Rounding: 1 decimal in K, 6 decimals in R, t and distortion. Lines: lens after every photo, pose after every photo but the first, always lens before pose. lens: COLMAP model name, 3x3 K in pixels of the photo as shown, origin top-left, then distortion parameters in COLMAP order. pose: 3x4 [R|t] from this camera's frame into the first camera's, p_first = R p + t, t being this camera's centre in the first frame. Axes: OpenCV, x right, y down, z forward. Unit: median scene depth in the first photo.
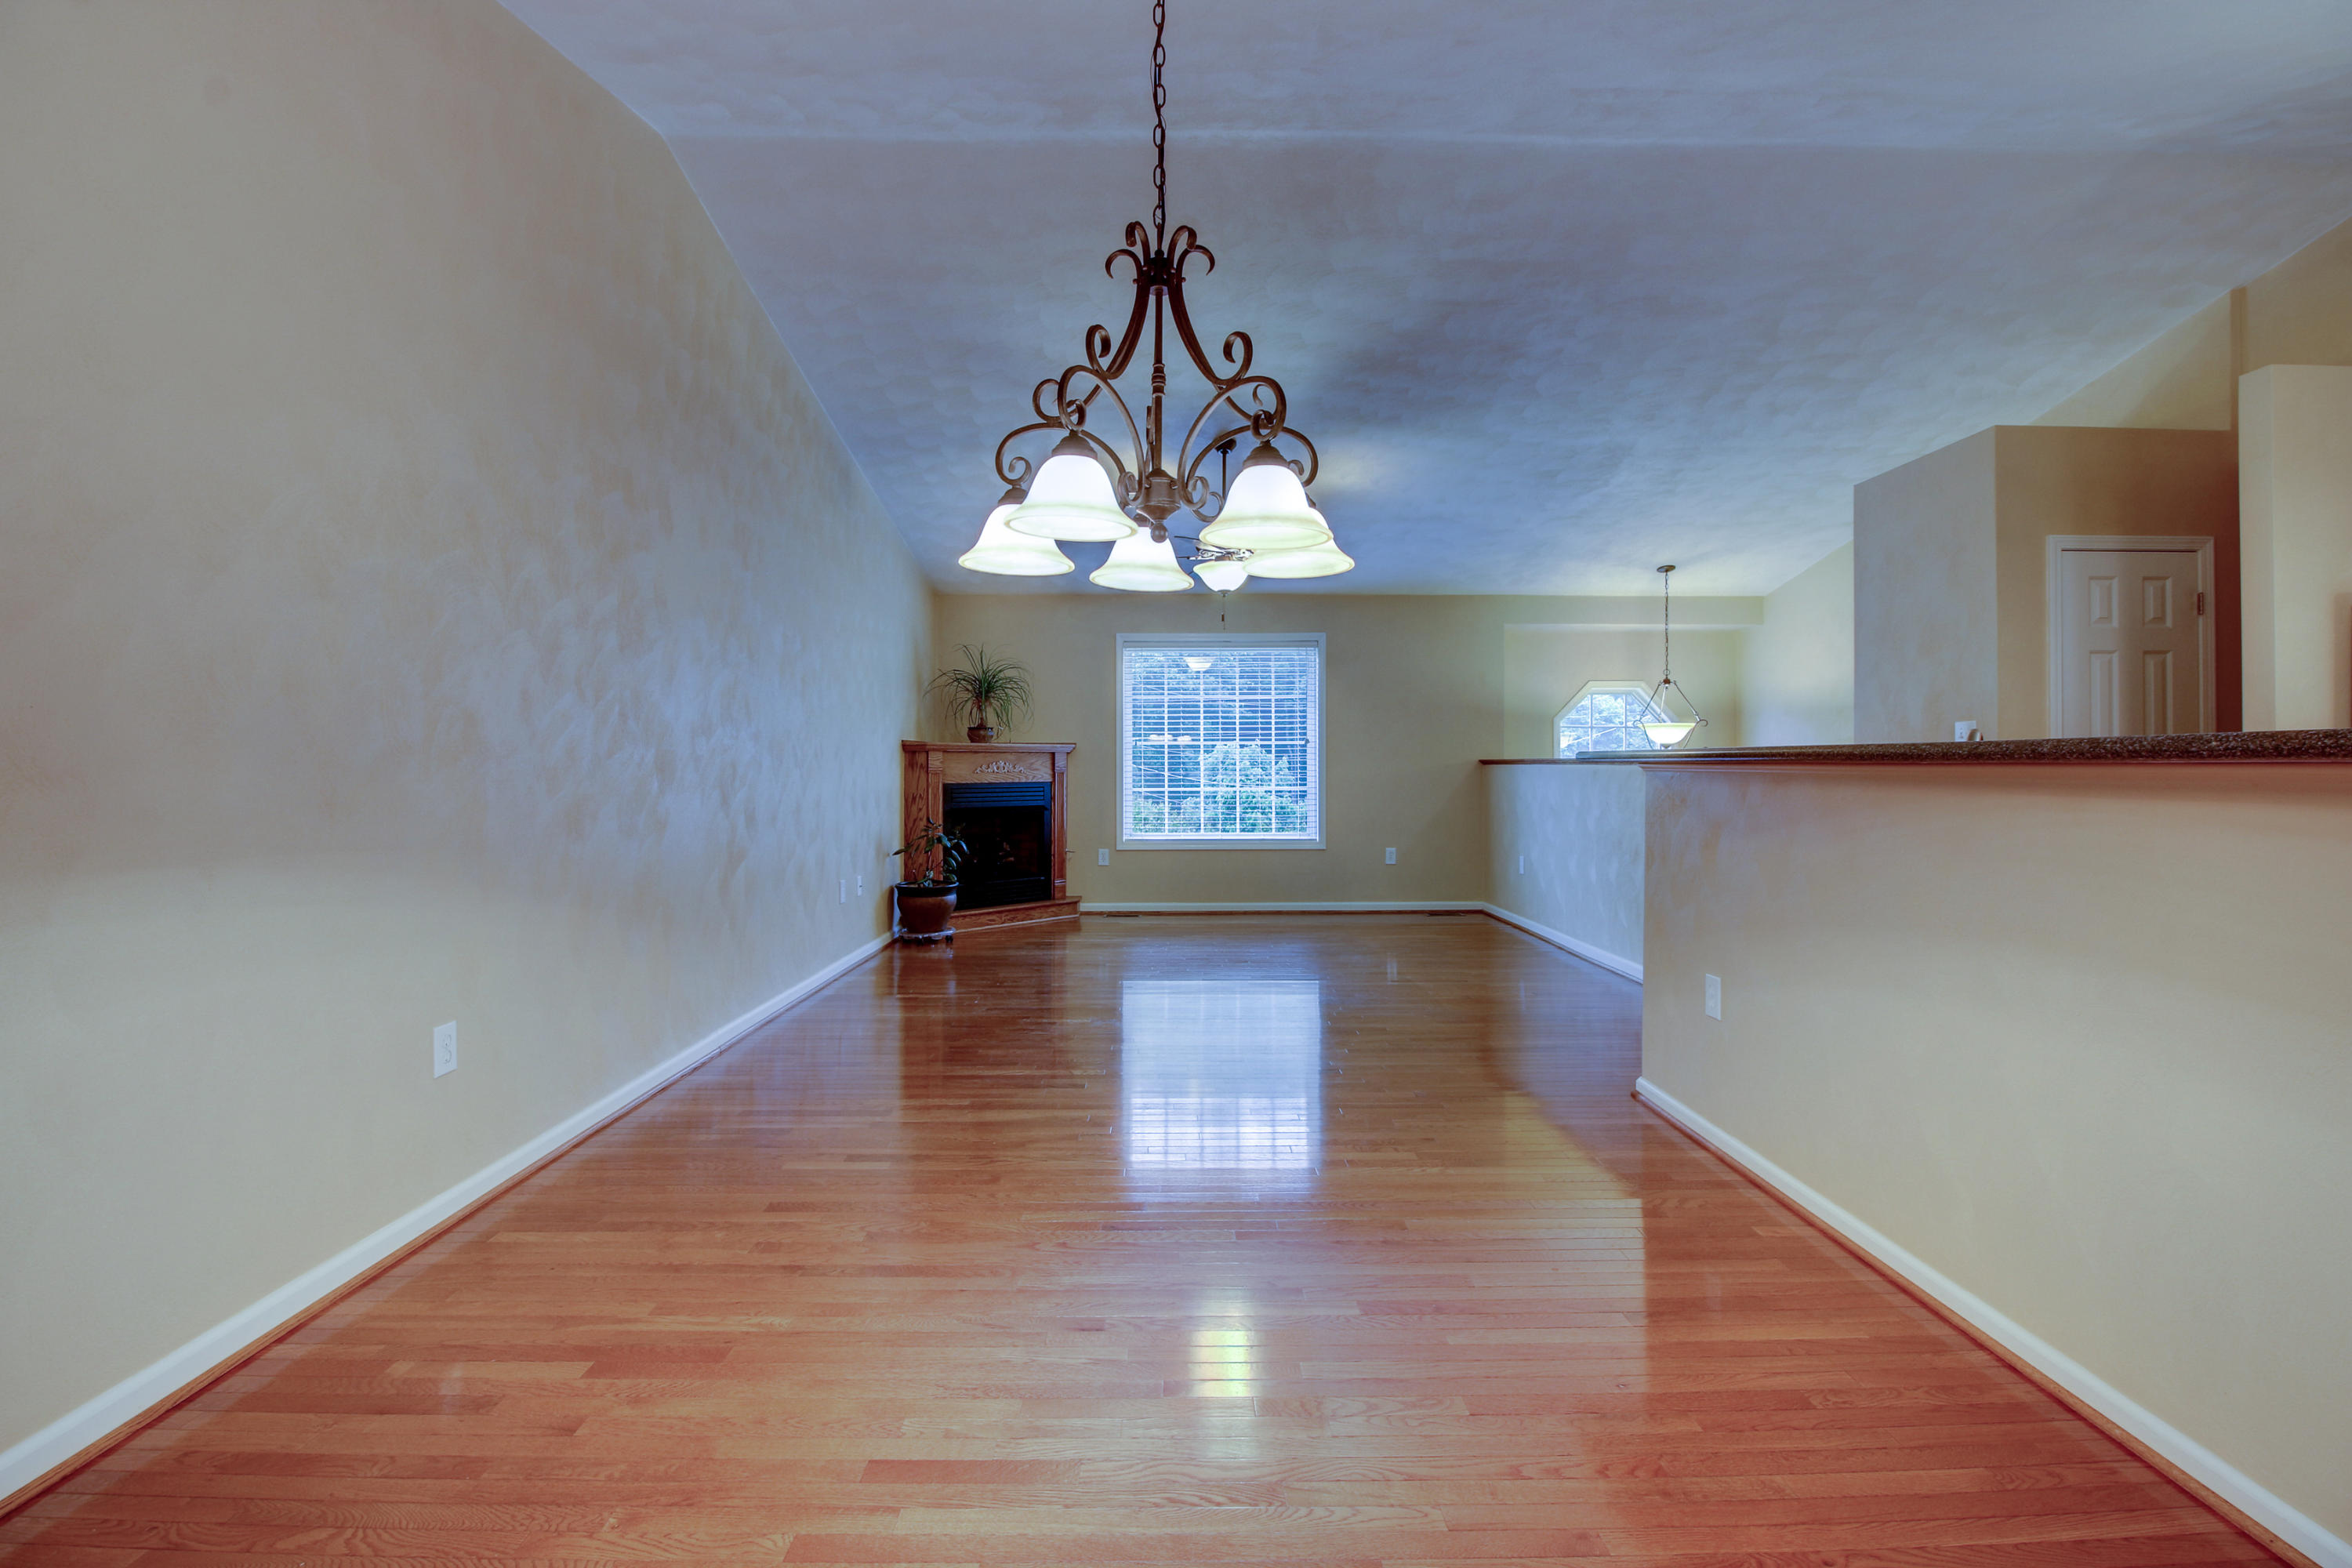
lens RADIAL K [[1085.0, 0, 1178.9], [0, 1085.0, 772.1], [0, 0, 1]] dist [0.000961, -0.012692]
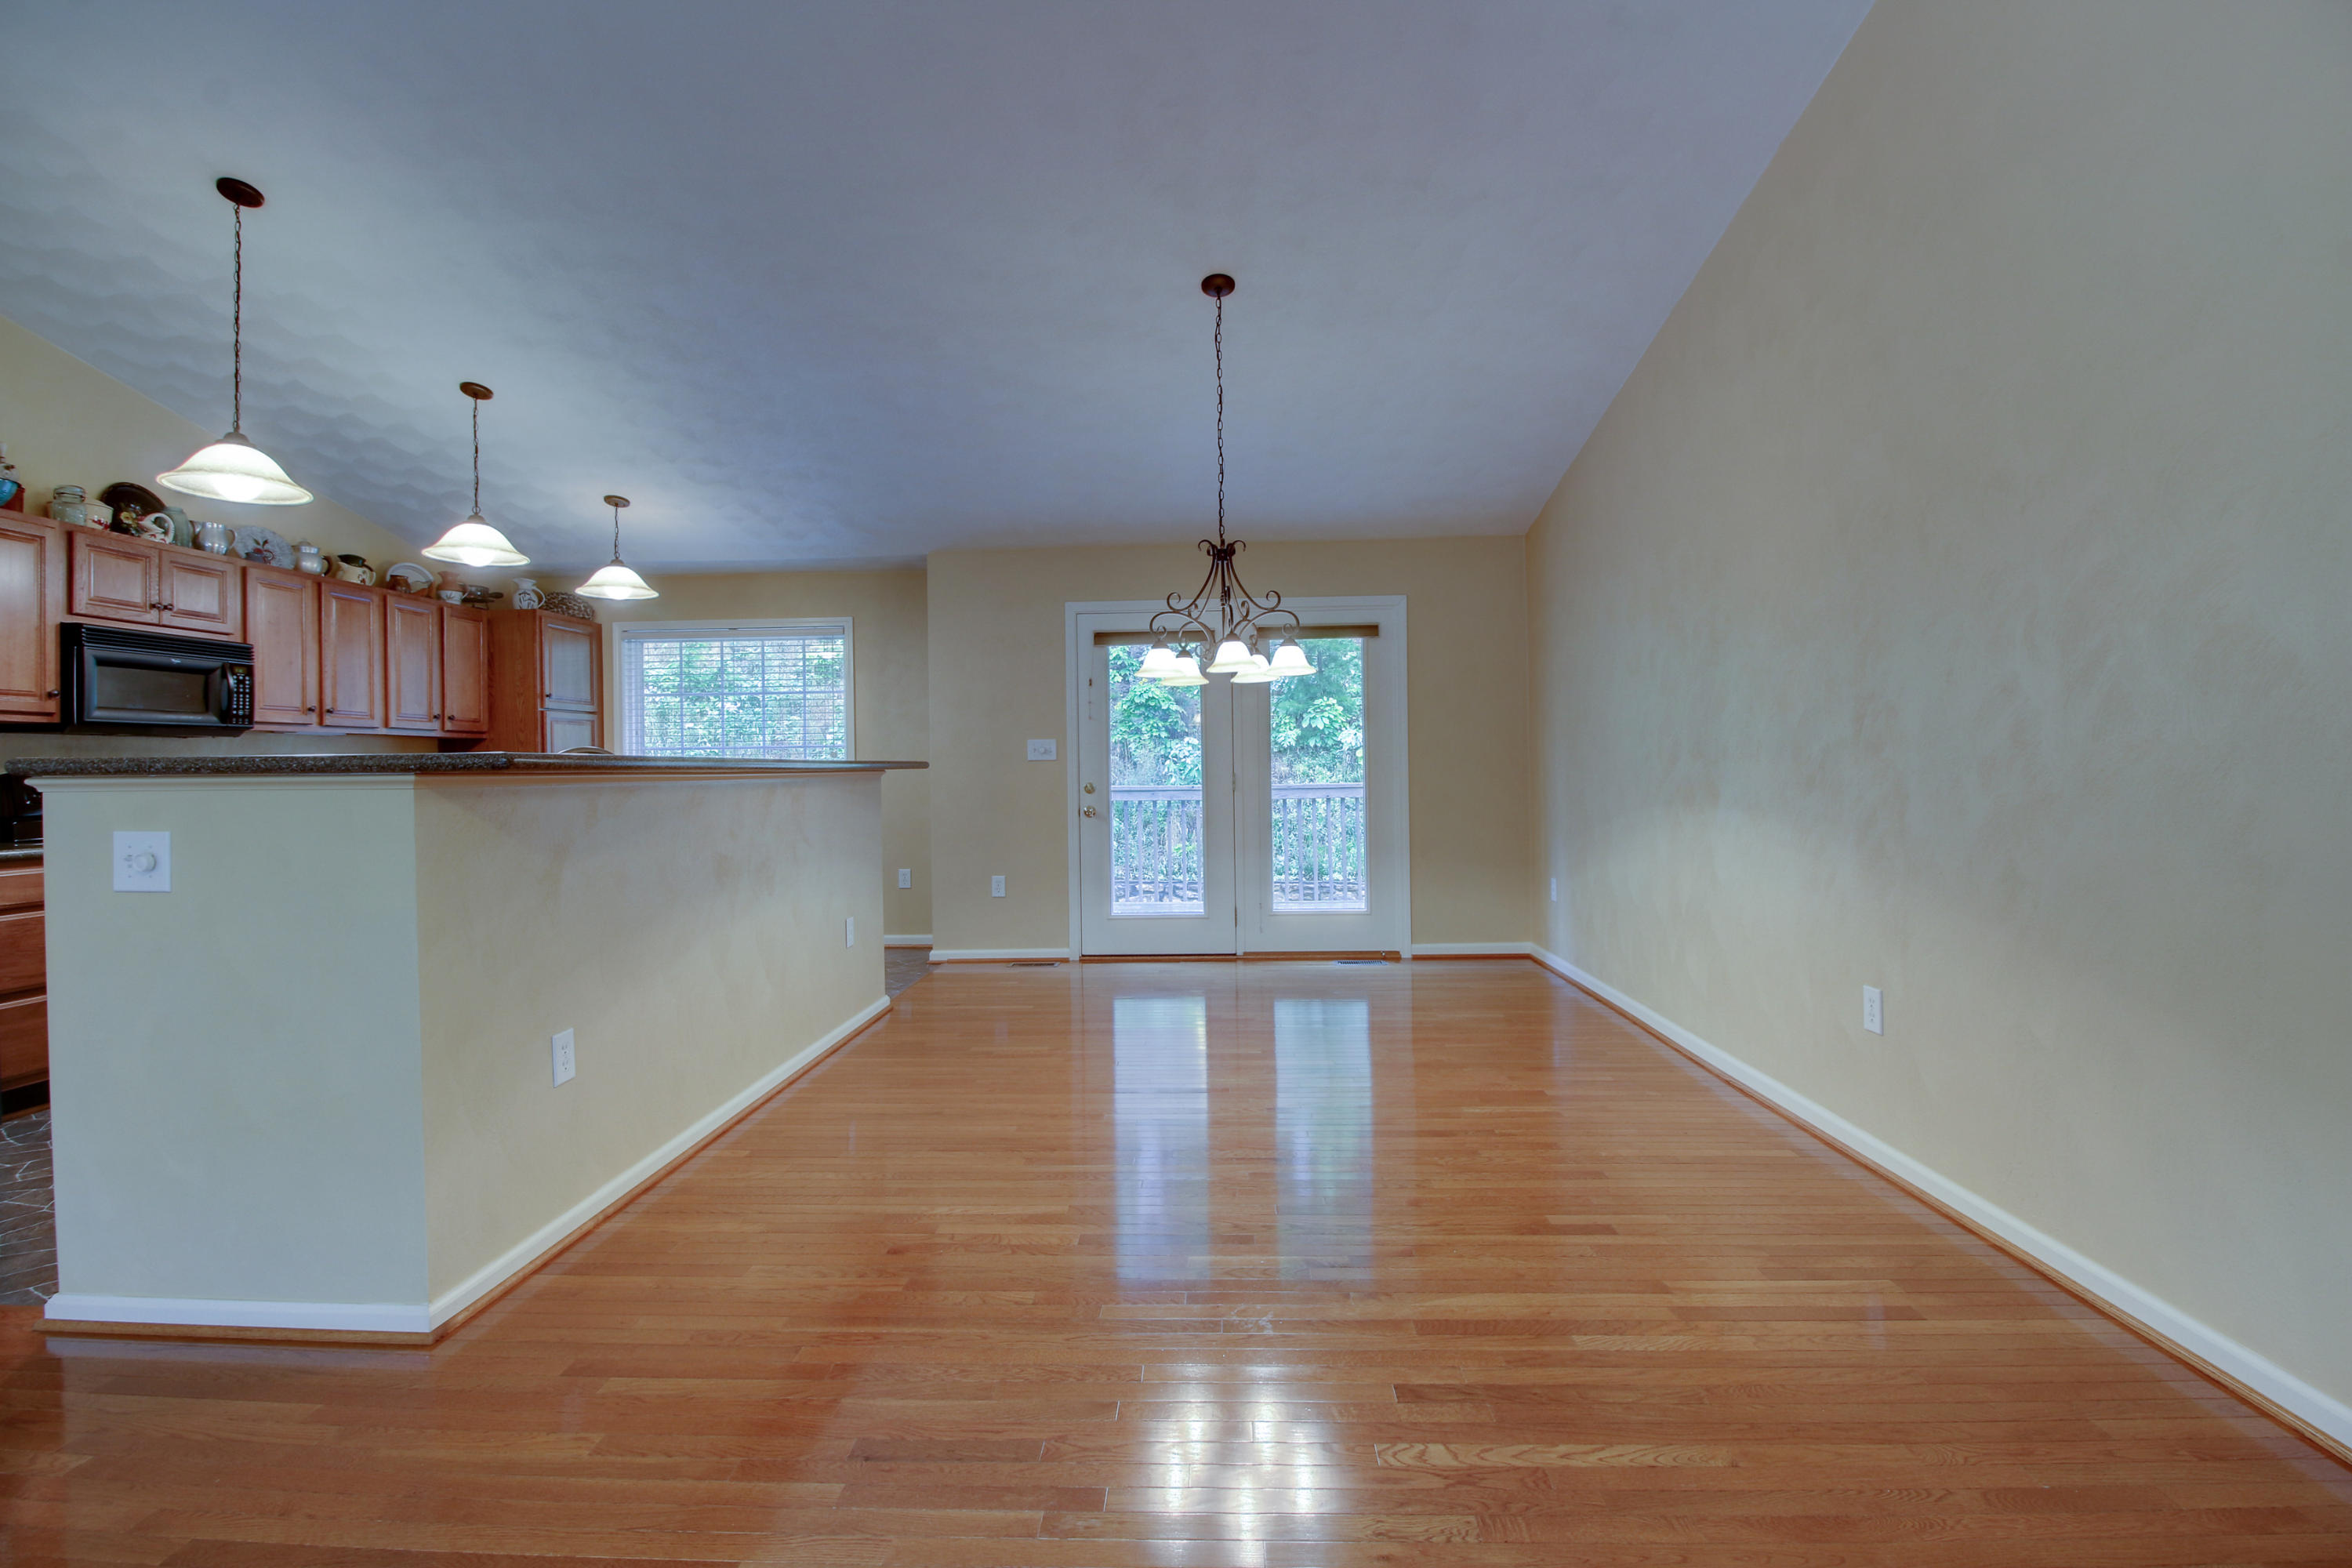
lens RADIAL K [[1085.0, 0, 1173.3], [0, 1085.0, 764.7], [0, 0, 1]] dist [0.000961, -0.012692]
pose [[-0.998685, 0.015633, 0.048819, -0.005331], [0.015844, 0.999867, 0.003937, -0.004465], [-0.048751, 0.004705, -0.998800, 0.731917]]
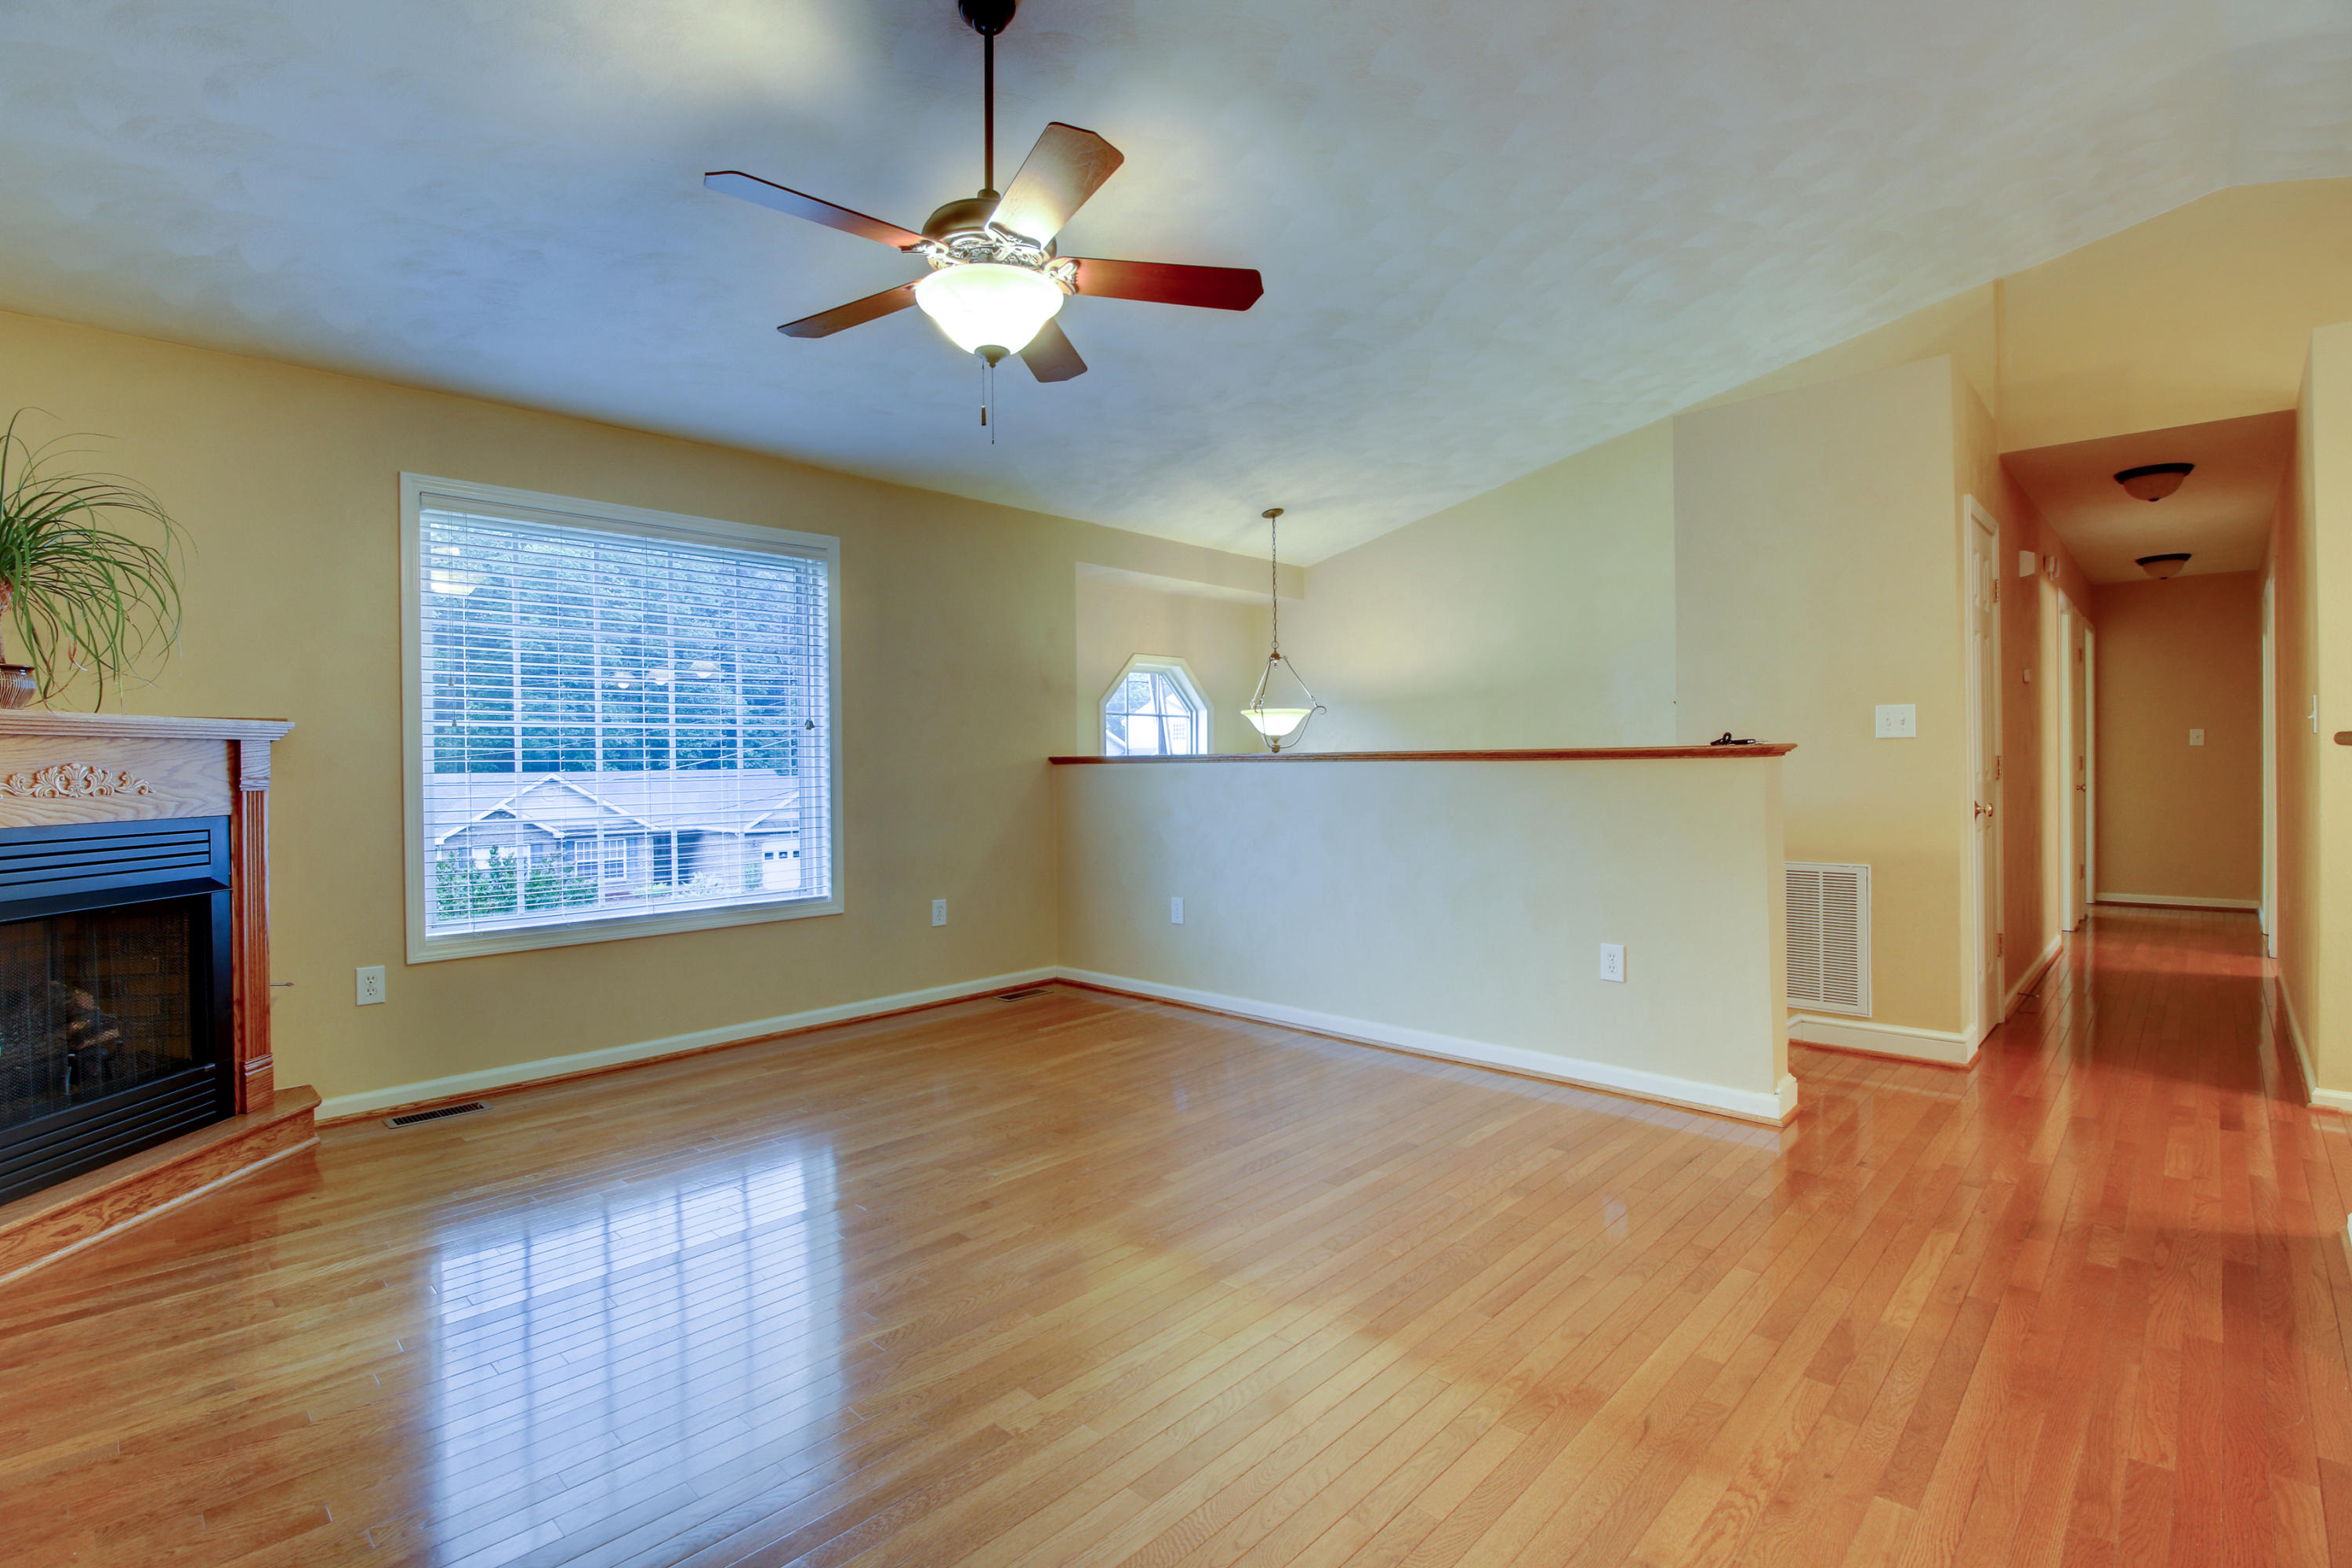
lens RADIAL K [[1085.0, 0, 1178.2], [0, 1085.0, 769.6], [0, 0, 1]] dist [0.000961, -0.012692]
pose [[0.700233, -0.010630, 0.713835, -0.159114], [0.013555, 0.999907, 0.001593, -0.003712], [-0.713786, 0.008560, 0.700312, 0.495723]]
